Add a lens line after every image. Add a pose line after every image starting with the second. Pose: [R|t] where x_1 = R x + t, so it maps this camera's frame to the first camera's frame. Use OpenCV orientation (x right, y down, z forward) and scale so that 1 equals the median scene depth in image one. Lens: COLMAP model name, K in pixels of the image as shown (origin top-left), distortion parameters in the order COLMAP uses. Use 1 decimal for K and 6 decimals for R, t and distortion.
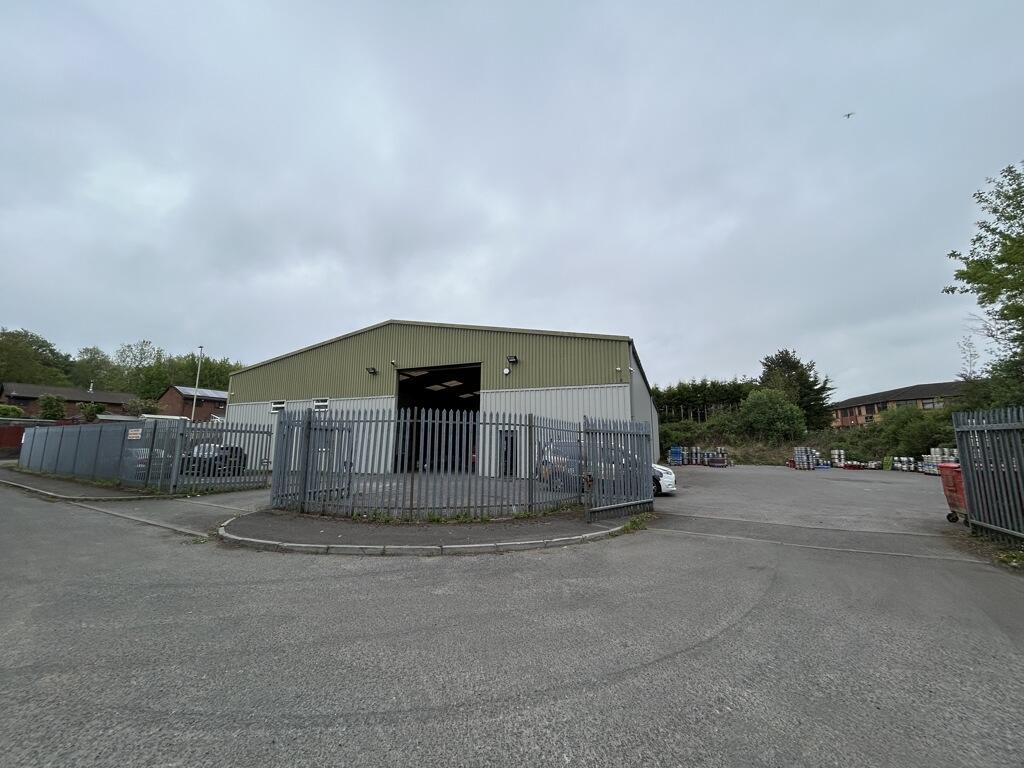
lens RADIAL K [[412.9, 0, 516.9], [0, 412.9, 383.9], [0, 0, 1]] dist [0.000721, 0.000476]
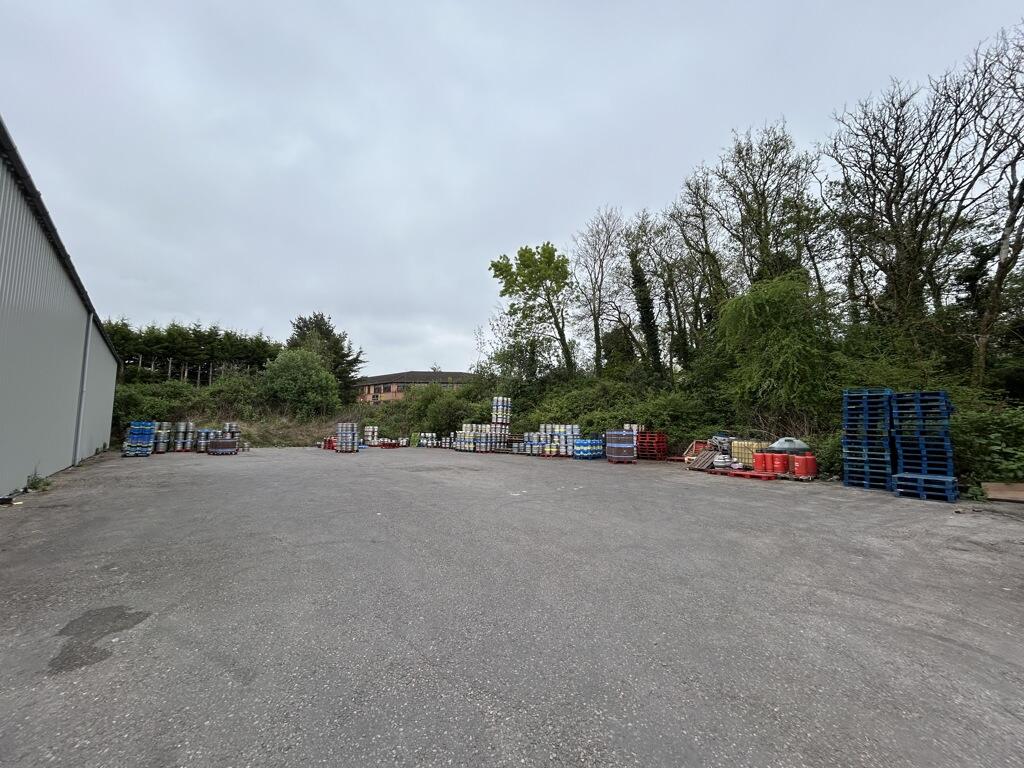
lens RADIAL K [[412.9, 0, 510.1], [0, 412.9, 387.8], [0, 0, 1]] dist [0.000721, 0.000476]
pose [[0.485737, 0.076033, 0.870792, 0.120721], [-0.134654, 0.990827, -0.011402, 0.041308], [-0.863671, -0.111718, 0.491520, 0.270632]]
